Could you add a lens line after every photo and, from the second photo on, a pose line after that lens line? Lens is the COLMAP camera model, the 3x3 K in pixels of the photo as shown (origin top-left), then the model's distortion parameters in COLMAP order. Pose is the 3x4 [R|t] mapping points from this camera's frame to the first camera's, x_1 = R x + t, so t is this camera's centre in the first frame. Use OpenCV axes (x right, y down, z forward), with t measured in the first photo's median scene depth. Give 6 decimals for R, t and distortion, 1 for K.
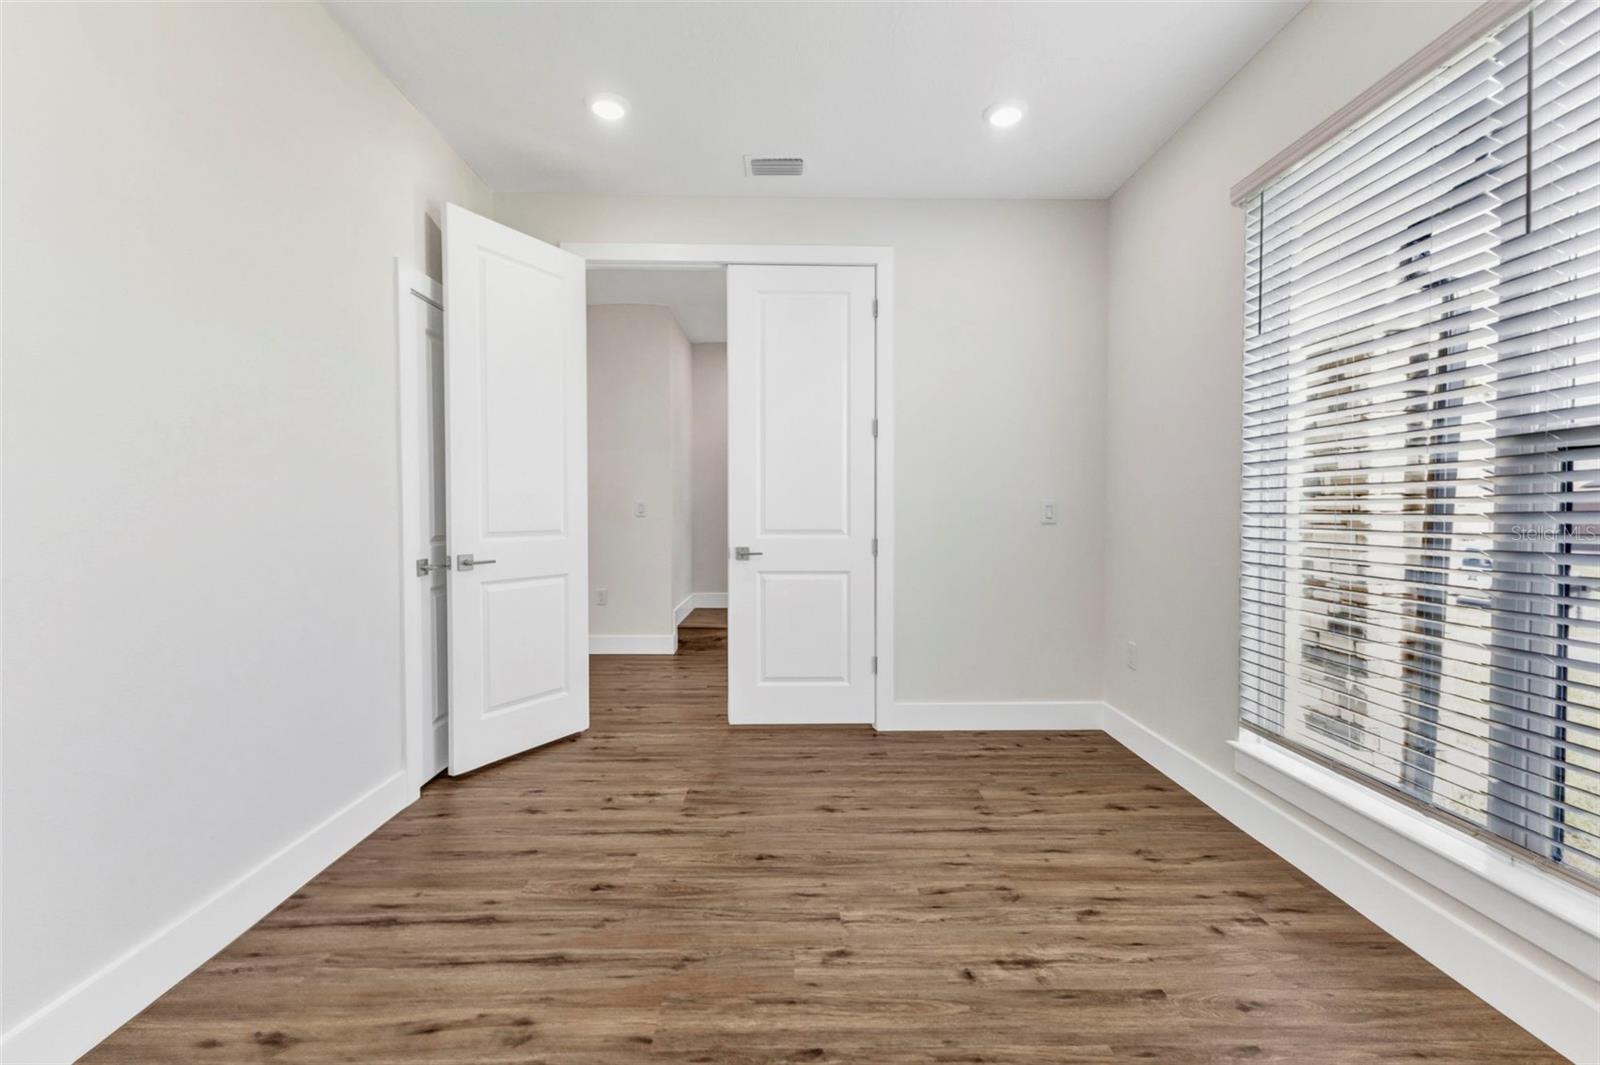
lens RADIAL K [[694.5, 0, 797.0], [0, 694.5, 523.3], [0, 0, 1]] dist [0.014051, -0.000106]
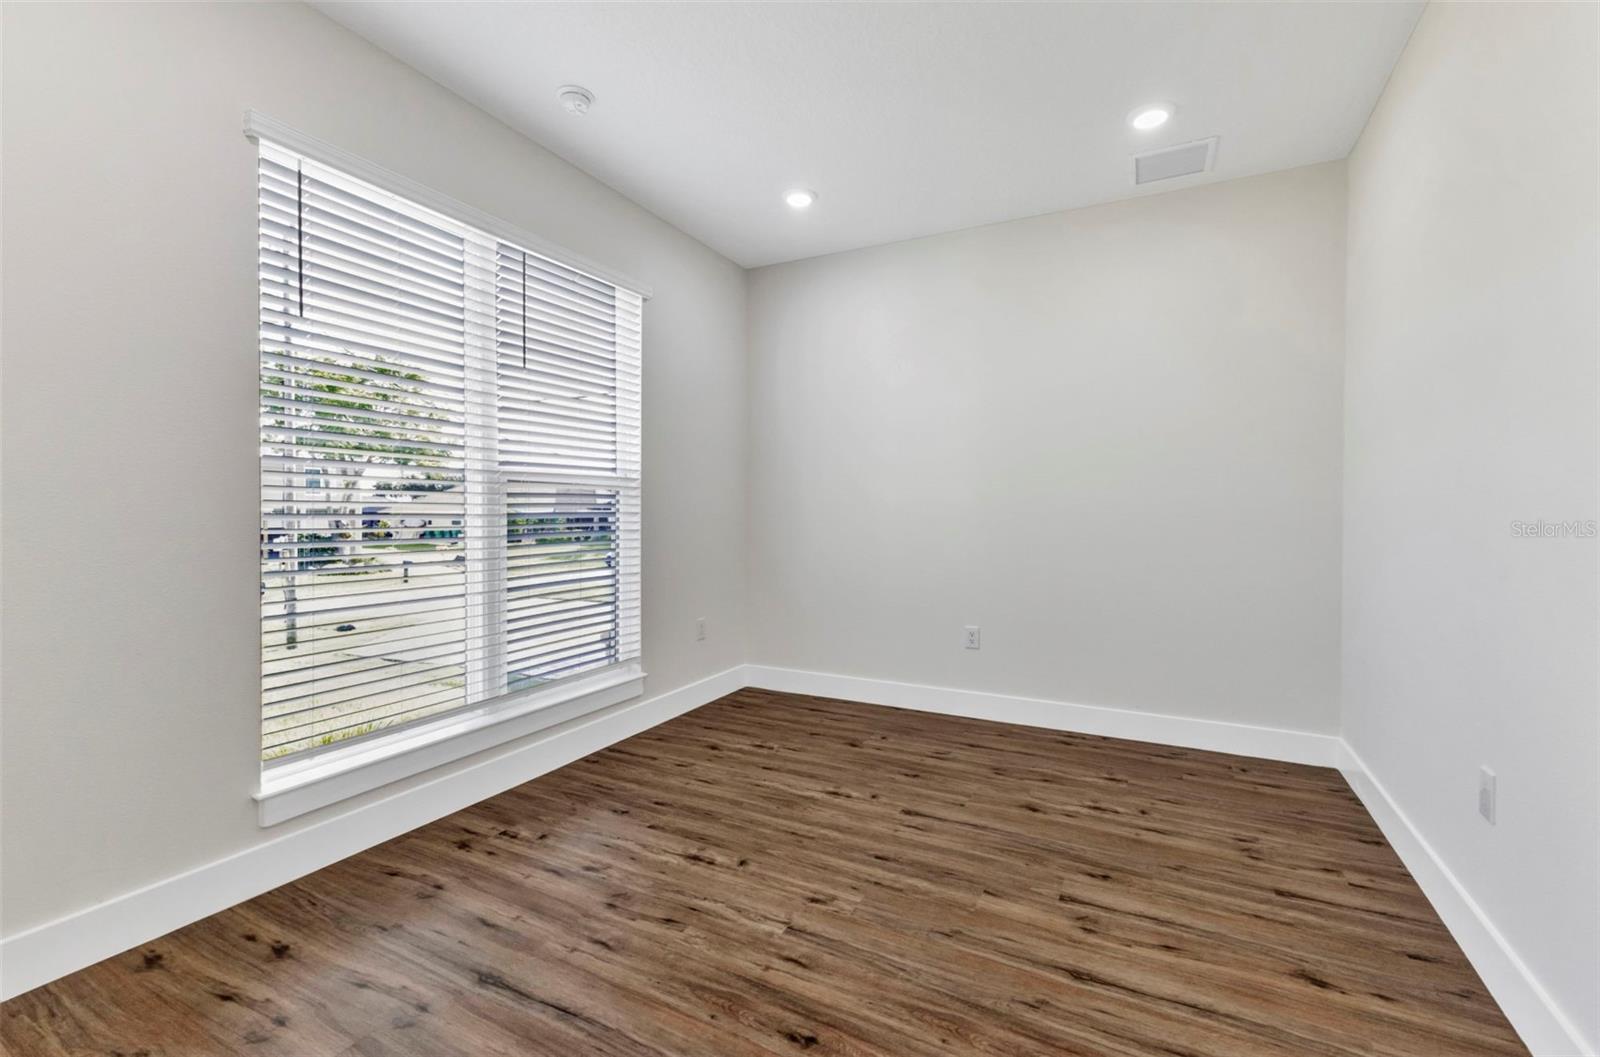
lens RADIAL K [[694.5, 0, 797.0], [0, 694.5, 519.3], [0, 0, 1]] dist [0.014051, -0.000106]
pose [[-0.881034, -0.006082, 0.473013, -0.405613], [0.005415, 0.999722, 0.022942, -0.034606], [-0.473021, 0.022774, -0.880757, 1.810701]]
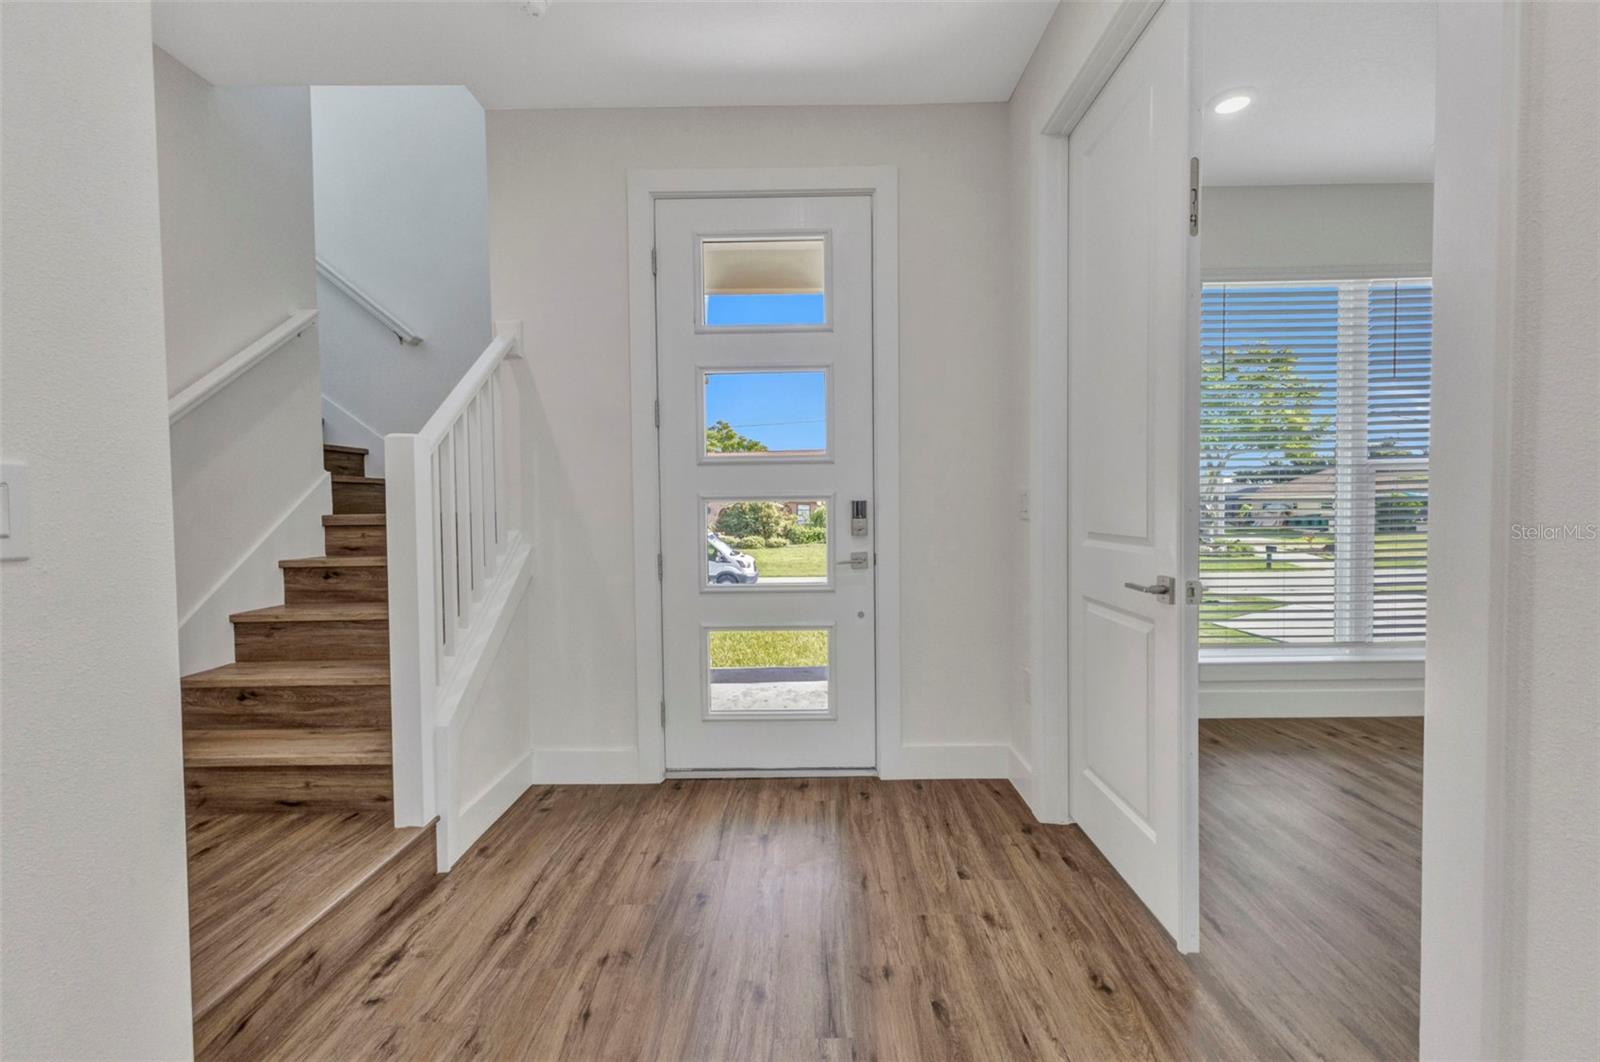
lens RADIAL K [[694.5, 0, 797.0], [0, 694.5, 521.8], [0, 0, 1]] dist [0.014051, -0.000106]
pose [[0.023659, -0.029889, 0.999273, -1.042900], [0.021831, 0.999330, 0.029374, -0.040585], [-0.999482, 0.021120, 0.024295, 2.274988]]
